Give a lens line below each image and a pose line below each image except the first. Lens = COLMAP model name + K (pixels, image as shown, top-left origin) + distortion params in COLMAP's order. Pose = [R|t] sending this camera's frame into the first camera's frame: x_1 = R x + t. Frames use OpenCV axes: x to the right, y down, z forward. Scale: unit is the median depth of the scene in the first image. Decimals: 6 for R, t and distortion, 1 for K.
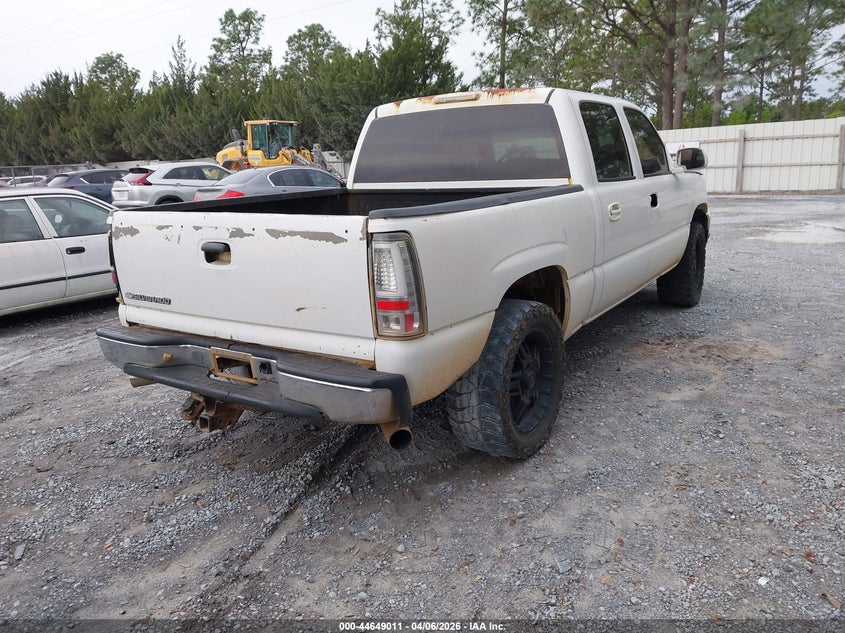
lens RADIAL K [[653.8, 0, 425.1], [0, 653.8, 317.1], [0, 0, 1]] dist [0.013098, -0.000354]
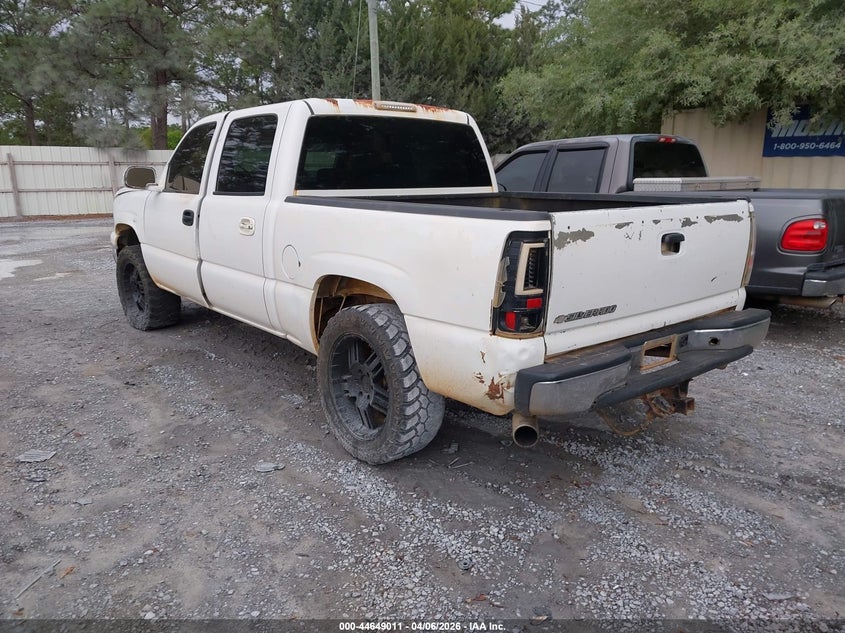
lens RADIAL K [[653.8, 0, 421.0], [0, 653.8, 316.8], [0, 0, 1]] dist [0.013098, -0.000354]
pose [[0.300275, -0.168387, 0.938872, -1.364351], [0.212374, 0.971390, 0.106296, -0.170588], [-0.929910, 0.167473, 0.327445, 0.990024]]
